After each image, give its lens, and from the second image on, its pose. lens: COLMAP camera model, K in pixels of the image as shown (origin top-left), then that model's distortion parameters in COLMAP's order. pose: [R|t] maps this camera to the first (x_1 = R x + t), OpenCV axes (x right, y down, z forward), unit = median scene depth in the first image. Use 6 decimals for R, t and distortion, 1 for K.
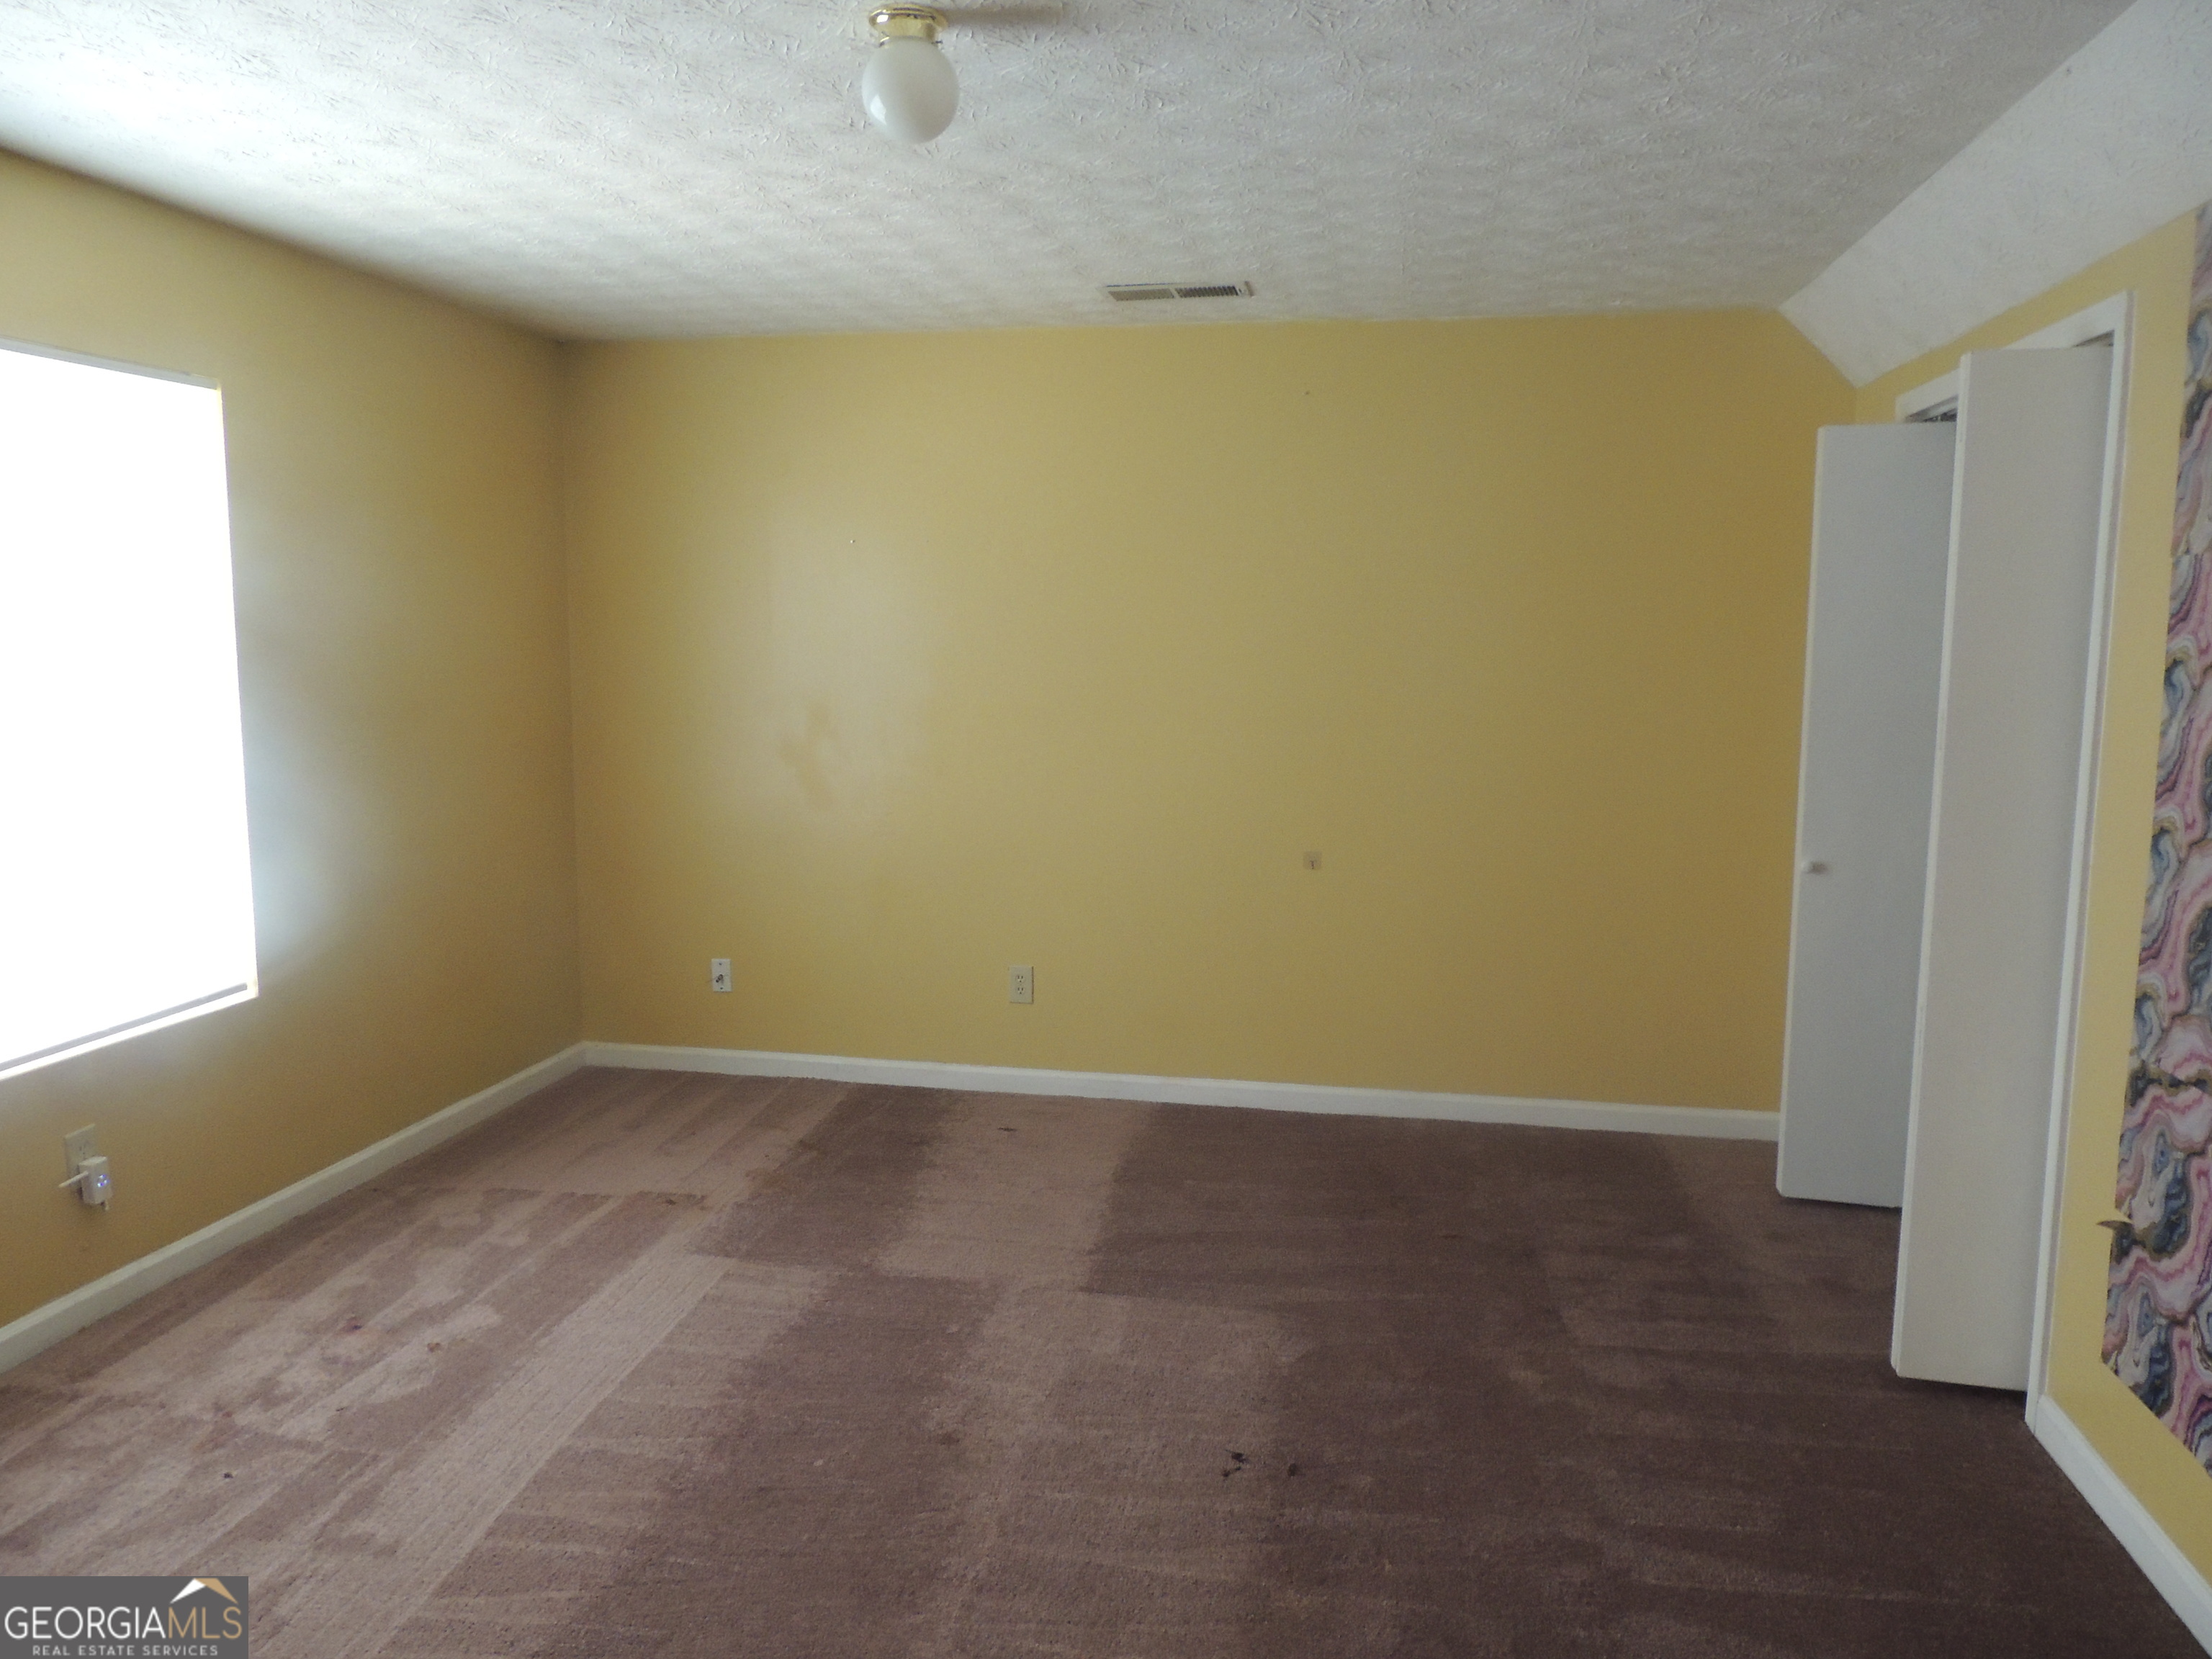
lens RADIAL K [[1575.8, 0, 1104.5], [0, 1575.8, 829.5], [0, 0, 1]] dist [-0.014760, 0.002235]
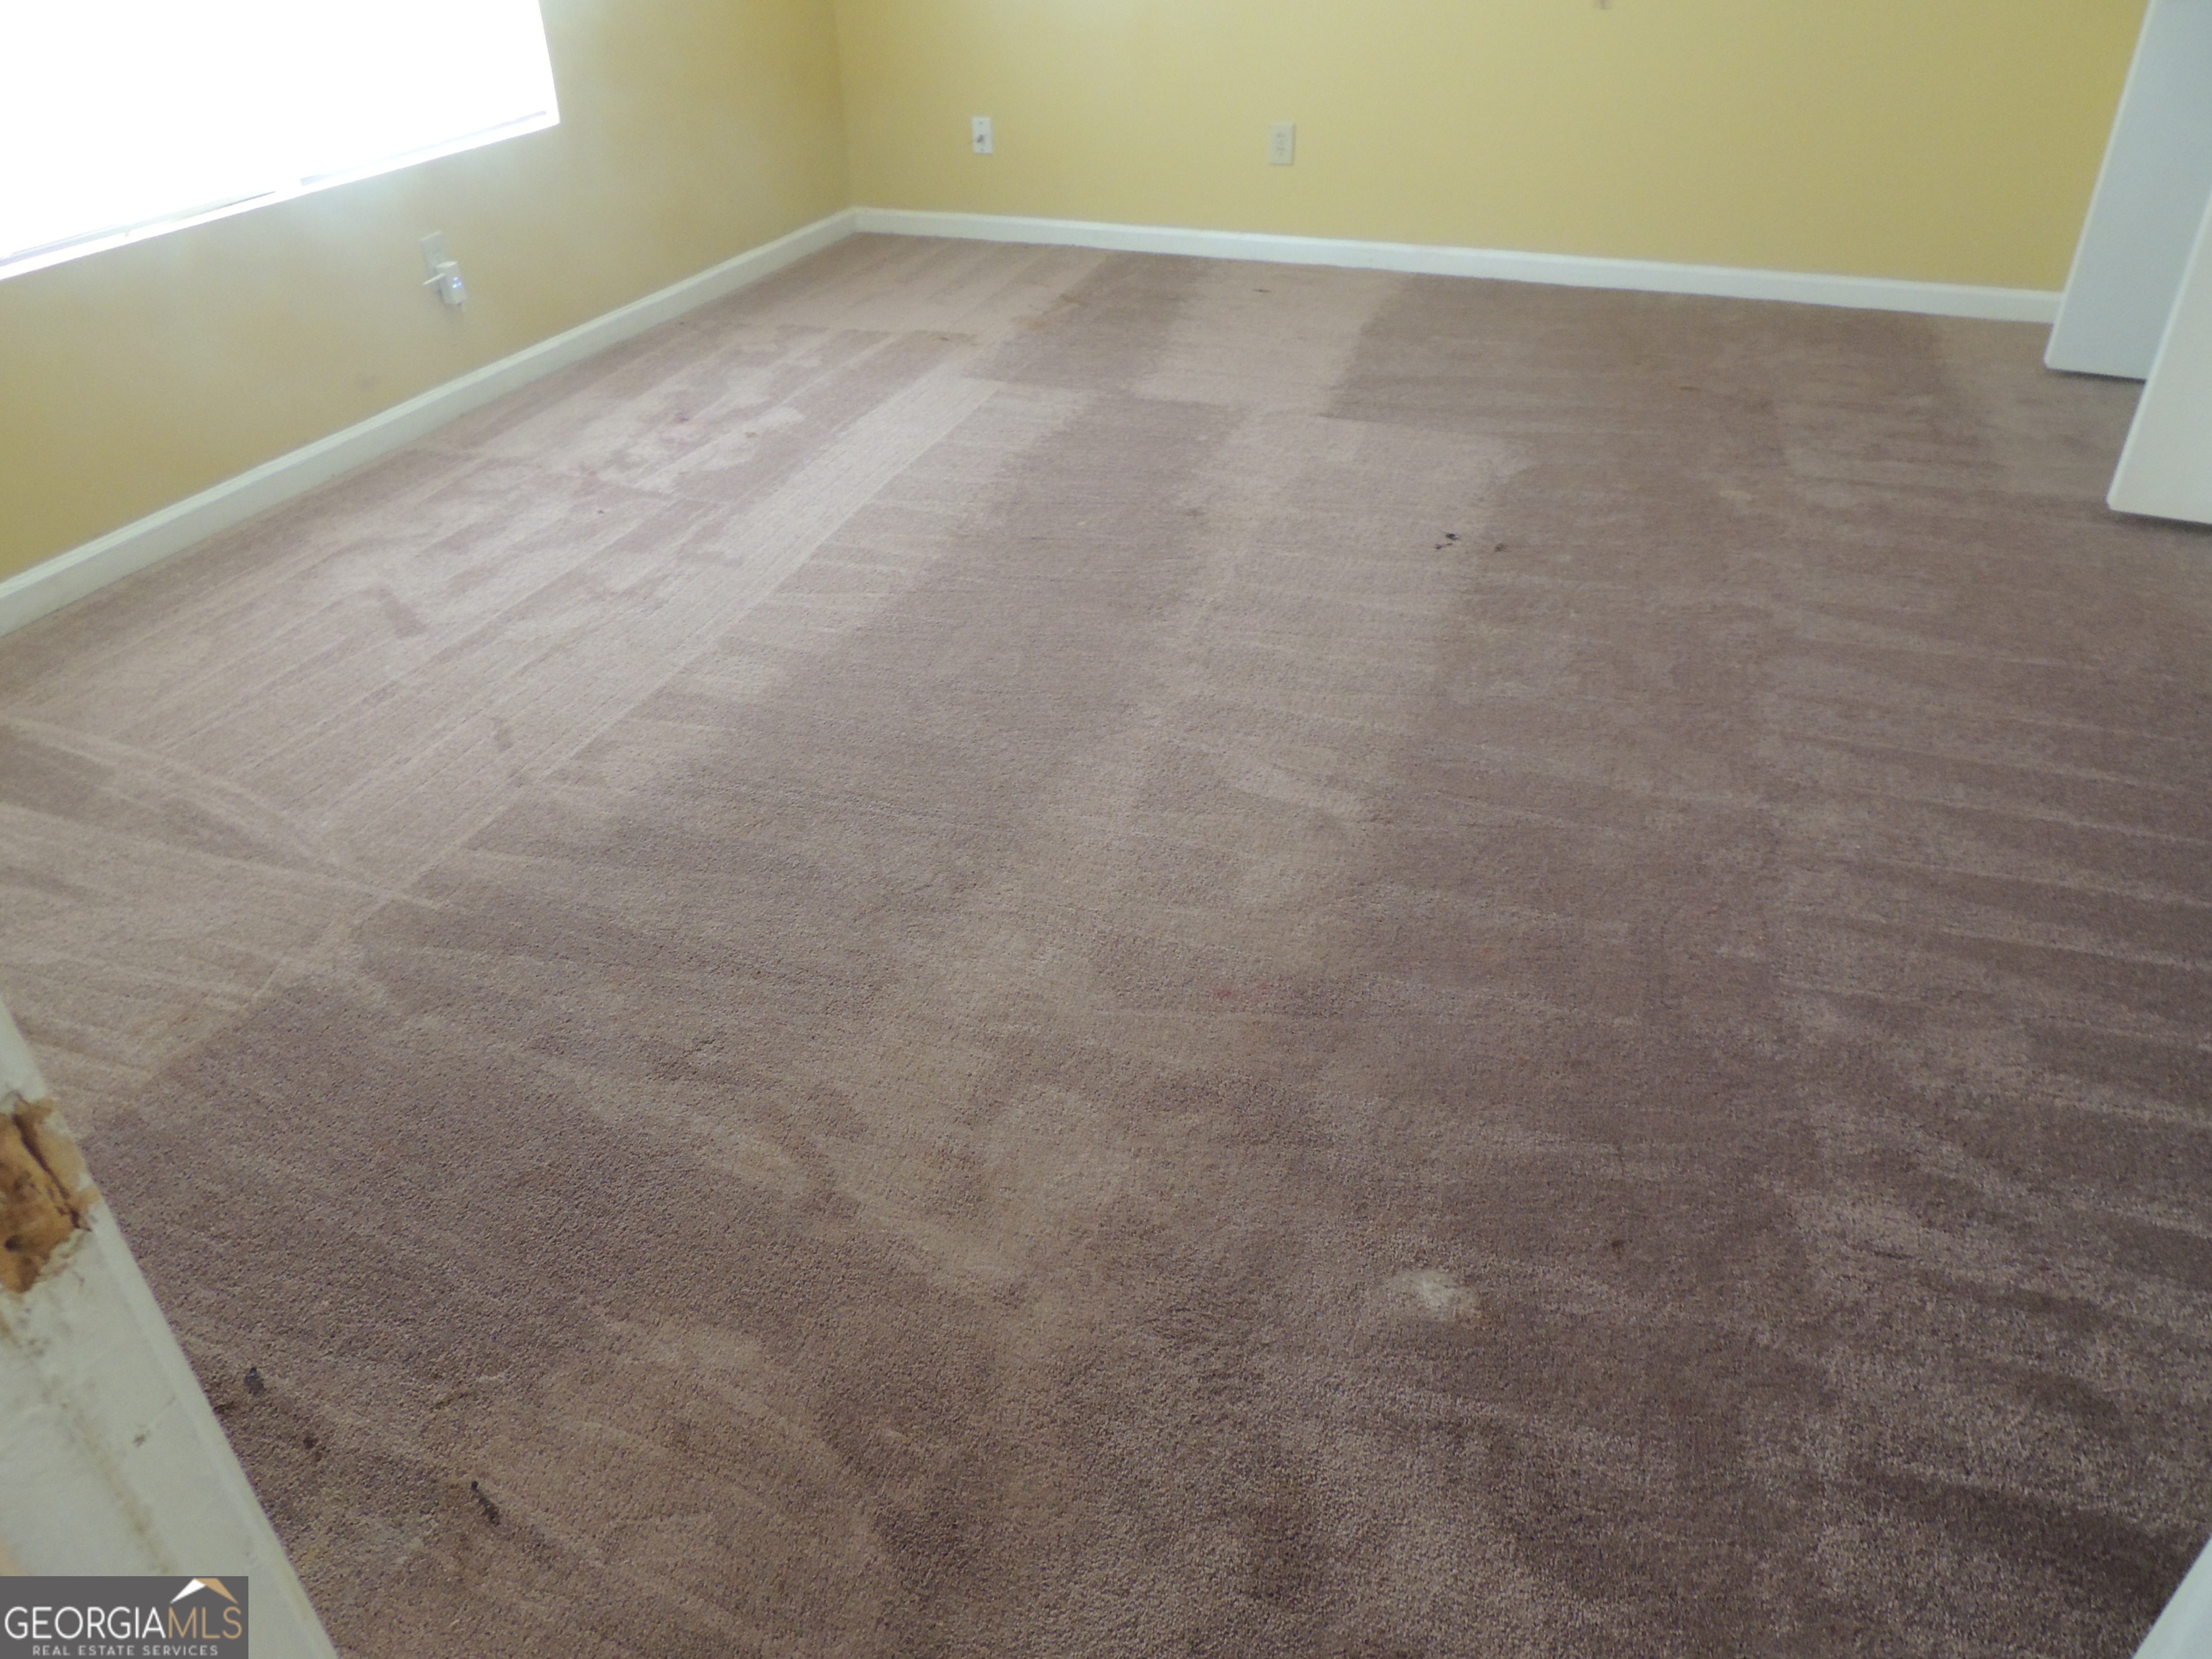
lens RADIAL K [[1575.8, 0, 1109.2], [0, 1575.8, 827.3], [0, 0, 1]] dist [-0.014760, 0.002235]
pose [[0.987264, 0.070821, -0.142459, 0.016191], [-0.001859, 0.900527, 0.434796, 0.085244], [0.159081, -0.428994, 0.889189, -0.104682]]
